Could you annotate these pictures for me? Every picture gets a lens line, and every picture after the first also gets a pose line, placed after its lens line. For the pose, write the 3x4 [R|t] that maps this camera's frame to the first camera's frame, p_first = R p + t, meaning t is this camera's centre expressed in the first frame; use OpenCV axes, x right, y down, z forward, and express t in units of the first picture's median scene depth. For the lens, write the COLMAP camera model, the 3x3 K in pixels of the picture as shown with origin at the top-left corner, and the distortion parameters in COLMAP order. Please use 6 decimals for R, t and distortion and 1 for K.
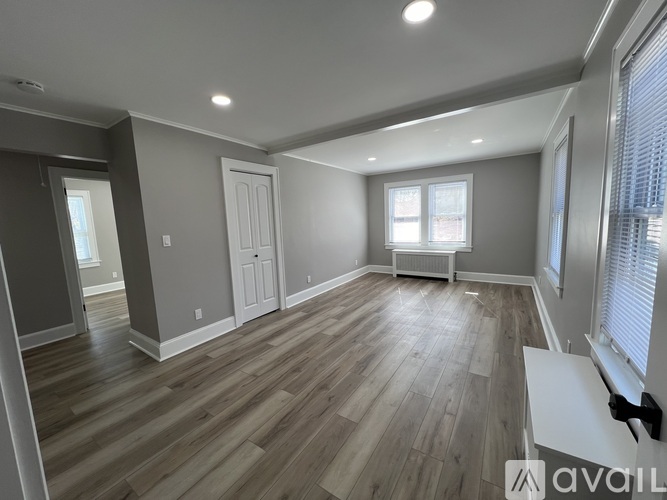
lens RADIAL K [[267.8, 0, 333.4], [0, 267.8, 252.3], [0, 0, 1]] dist [0.004491, 0.000257]
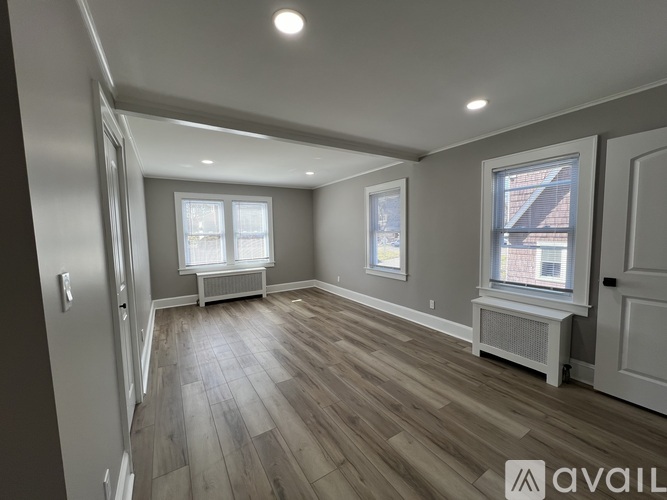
lens RADIAL K [[267.3, 0, 337.8], [0, 267.3, 250.6], [0, 0, 1]] dist [-0.000533, 0.000040]
pose [[0.402055, -0.037488, 0.914848, -0.398614], [0.118005, 0.992950, -0.011173, -0.023736], [-0.907979, 0.112449, 0.403644, 0.310967]]
